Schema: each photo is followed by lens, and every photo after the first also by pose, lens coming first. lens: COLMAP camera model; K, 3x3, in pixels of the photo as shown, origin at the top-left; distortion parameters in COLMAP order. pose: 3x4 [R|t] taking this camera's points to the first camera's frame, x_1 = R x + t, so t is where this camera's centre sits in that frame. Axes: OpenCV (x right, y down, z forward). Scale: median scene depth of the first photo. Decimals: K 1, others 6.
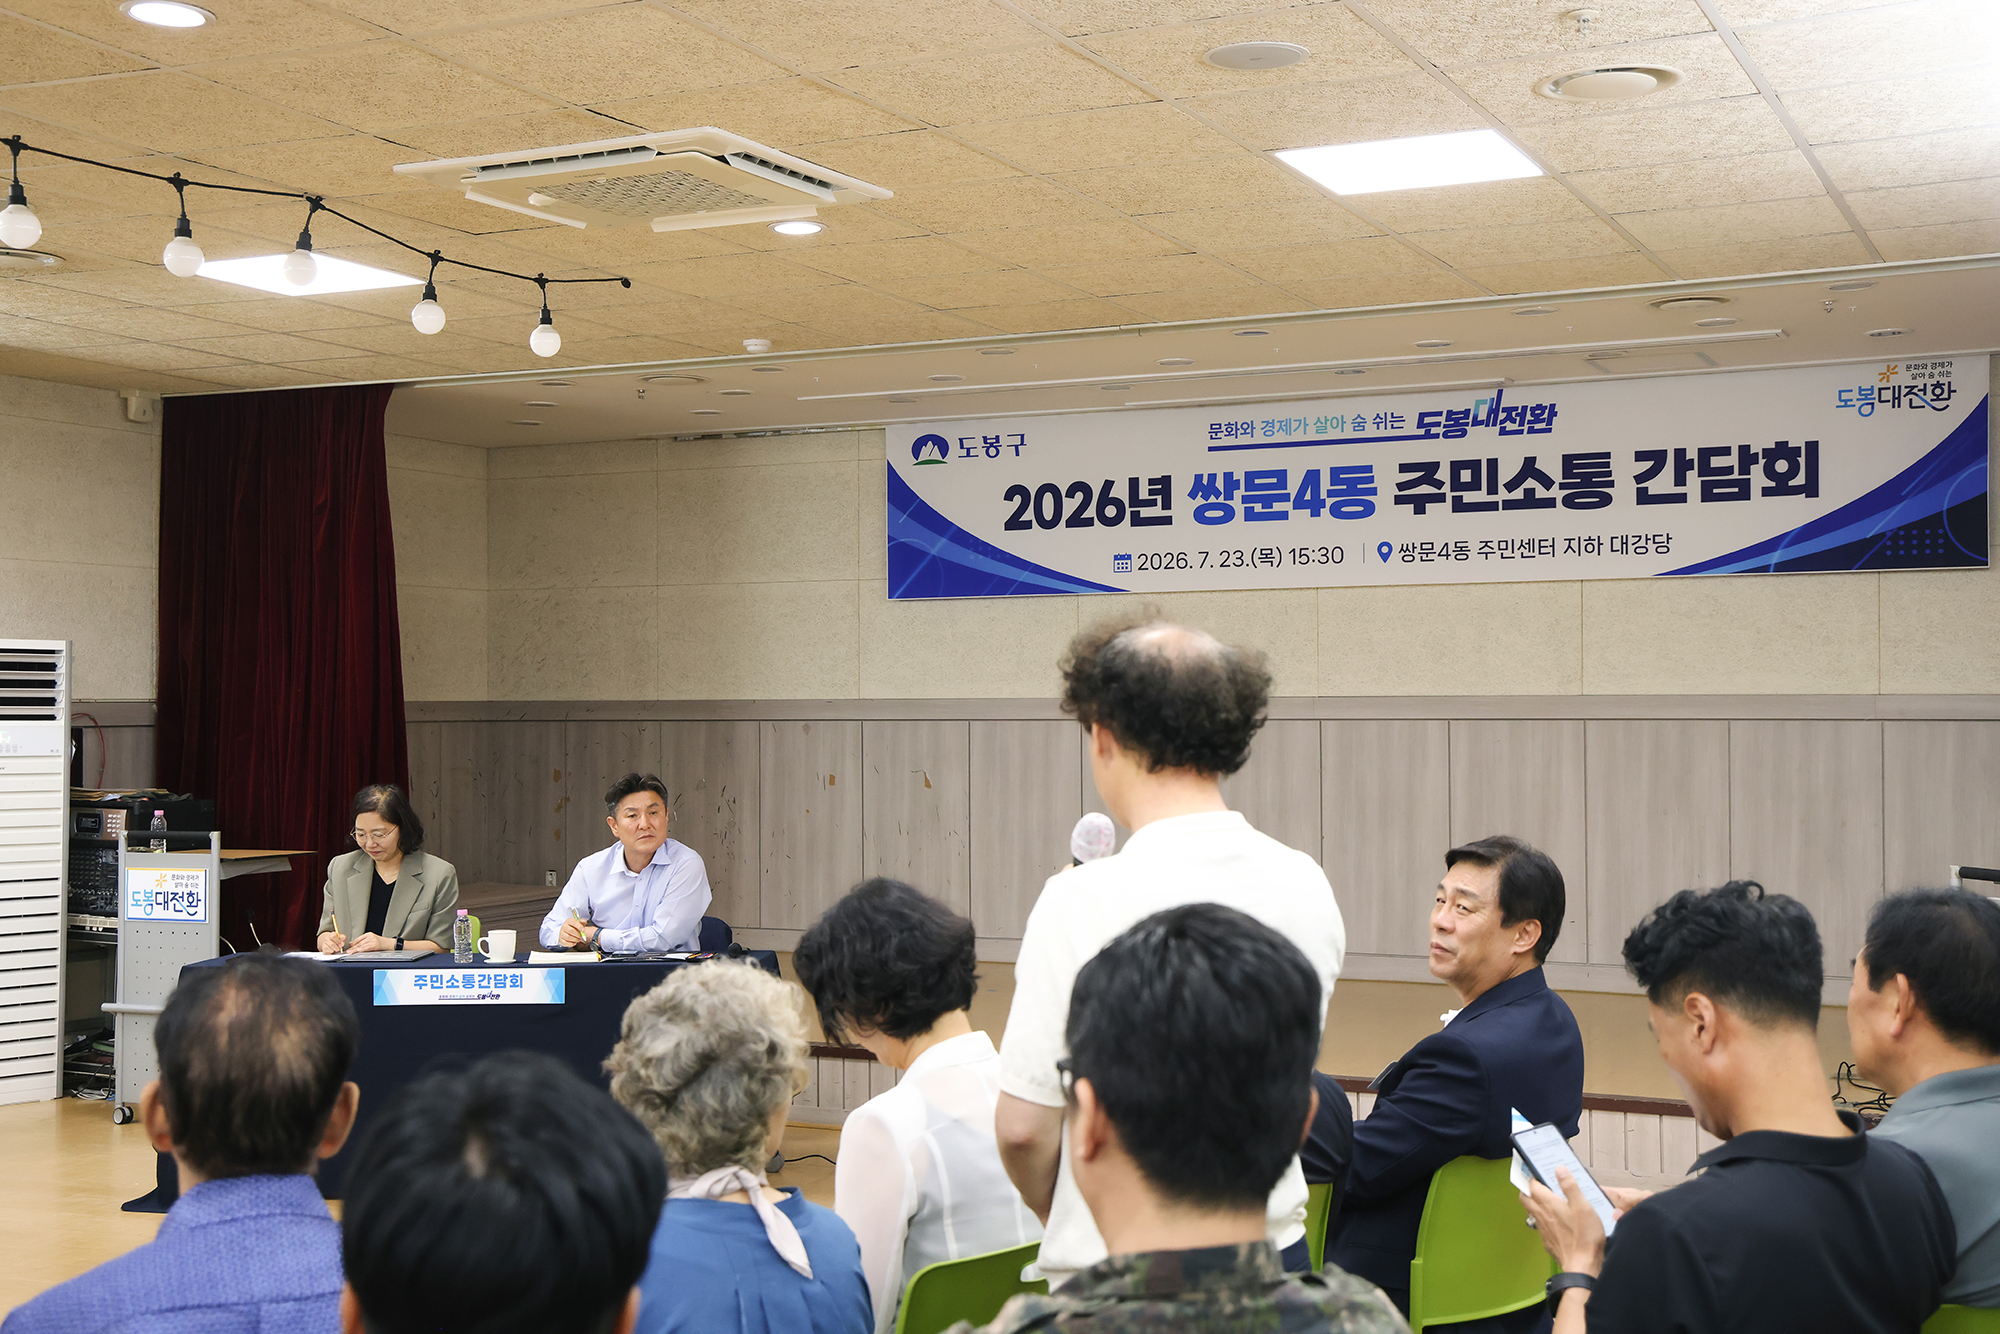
lens RADIAL K [[2494.8, 0, 1012.9], [0, 2494.8, 672.1], [0, 0, 1]] dist [0.103340, 0.000000]
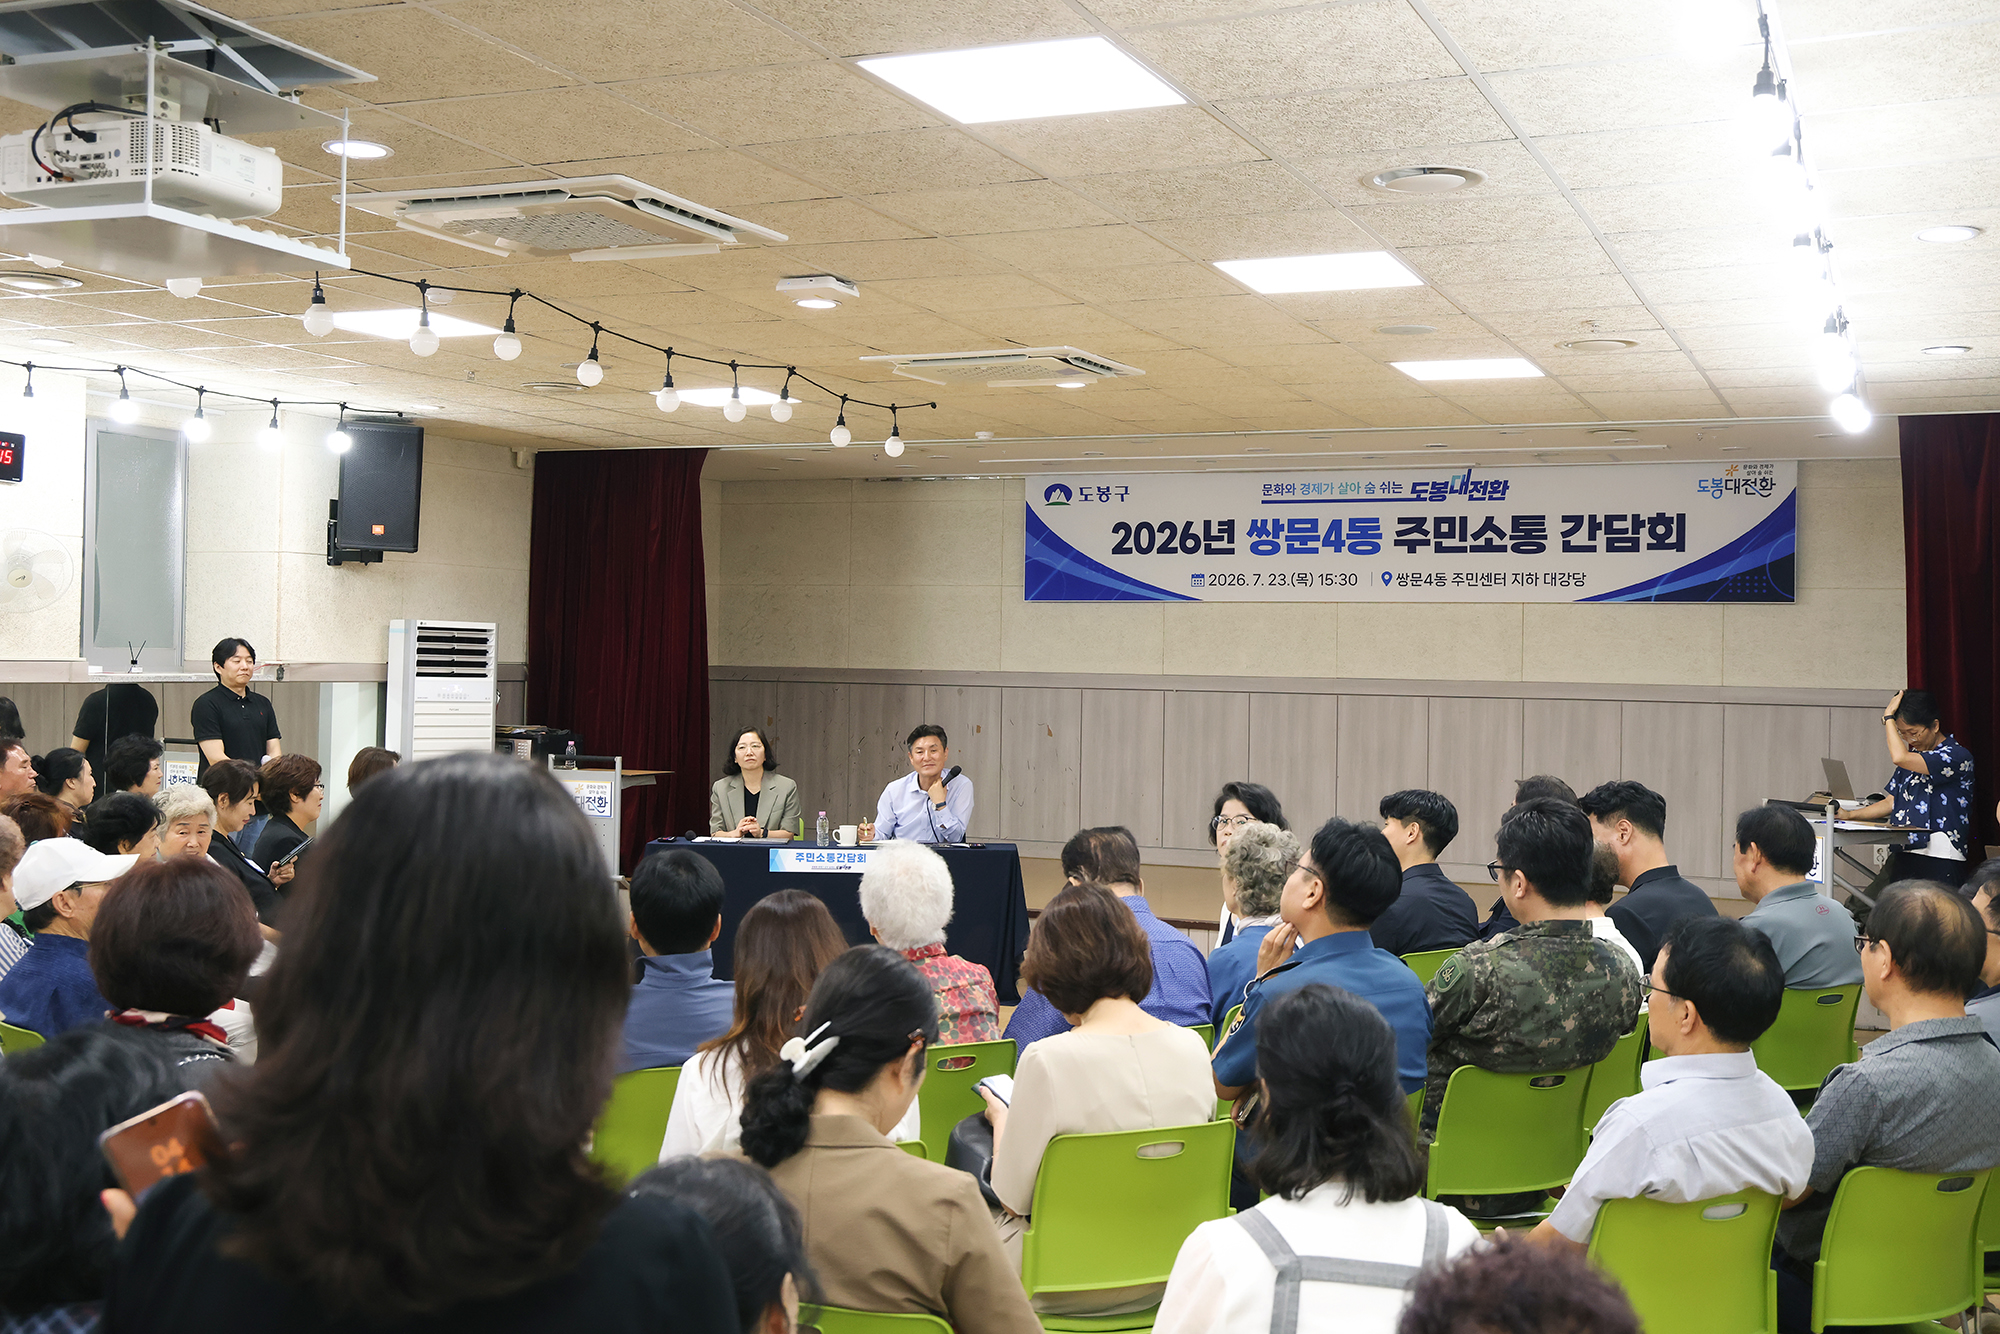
lens RADIAL K [[2283.0, 0, 985.4], [0, 2283.0, 601.0], [0, 0, 1]] dist [0.004779, 0.000000]
pose [[0.999092, 0.022706, 0.036053, -0.130666], [-0.022306, 0.999686, -0.011459, -0.015371], [-0.036301, 0.010645, 0.999284, -0.305477]]
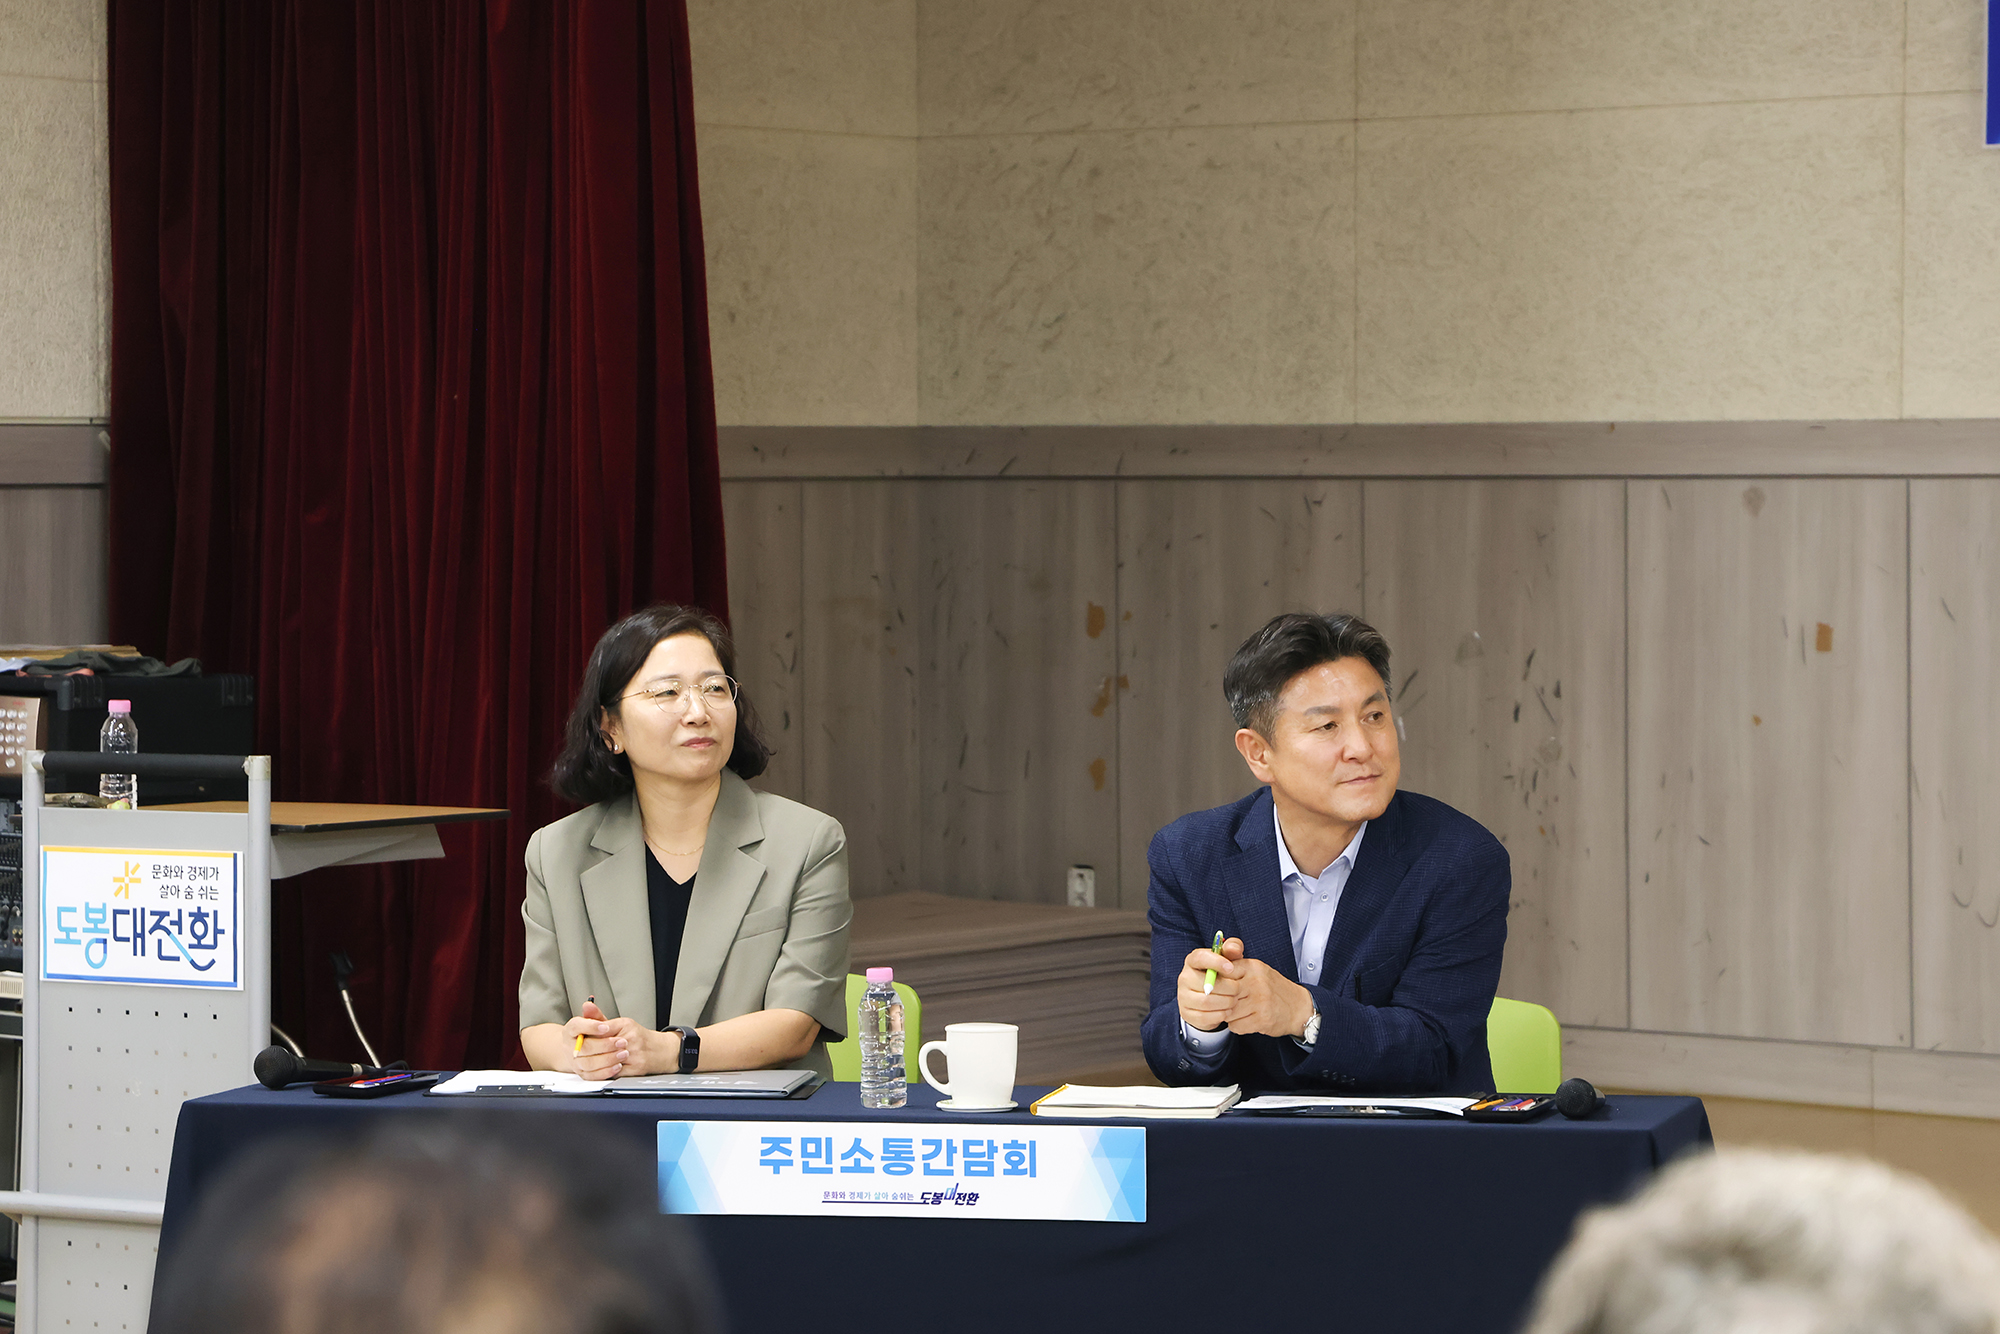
lens RADIAL K [[6468.9, 0, 1037.1], [0, 6468.9, 610.3], [0, 0, 1]] dist [0.452416, 0.000000]
pose [[0.983145, 0.005203, -0.182752, -0.012107], [0.001883, 0.999254, 0.038576, 0.001785], [0.182816, -0.038270, 0.982402, 0.029138]]
